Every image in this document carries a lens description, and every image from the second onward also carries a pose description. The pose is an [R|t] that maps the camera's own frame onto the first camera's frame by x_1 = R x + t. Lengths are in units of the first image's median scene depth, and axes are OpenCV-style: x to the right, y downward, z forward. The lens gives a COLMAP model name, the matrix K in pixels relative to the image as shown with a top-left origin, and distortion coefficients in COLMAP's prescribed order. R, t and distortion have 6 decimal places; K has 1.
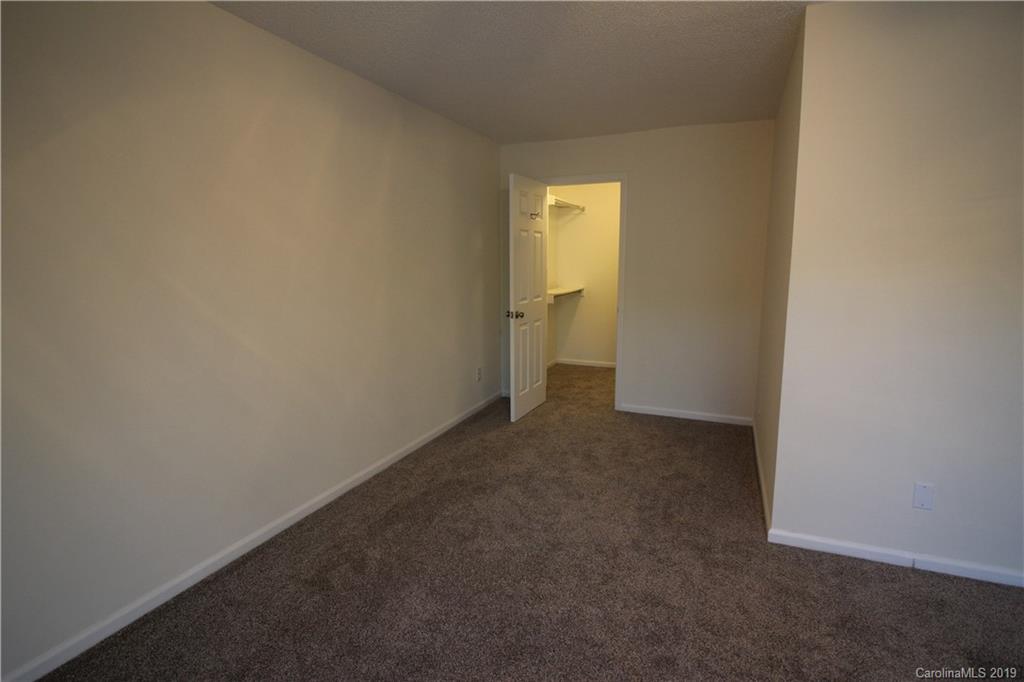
lens RADIAL K [[499.2, 0, 507.2], [0, 499.2, 332.1], [0, 0, 1]] dist [0.003473, -0.014944]
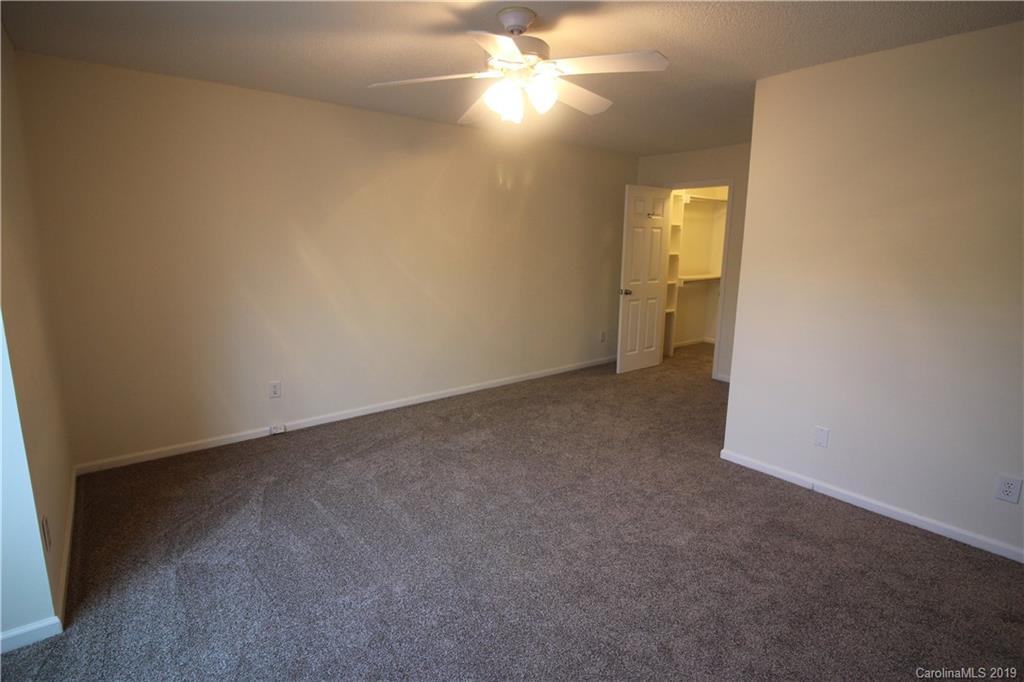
lens RADIAL K [[499.2, 0, 507.2], [0, 499.2, 332.1], [0, 0, 1]] dist [0.003473, -0.014944]
pose [[0.886044, 0.099402, -0.452818, 0.400714], [-0.082430, 0.994959, 0.057118, 0.023580], [0.456213, -0.013284, 0.889771, -0.357514]]
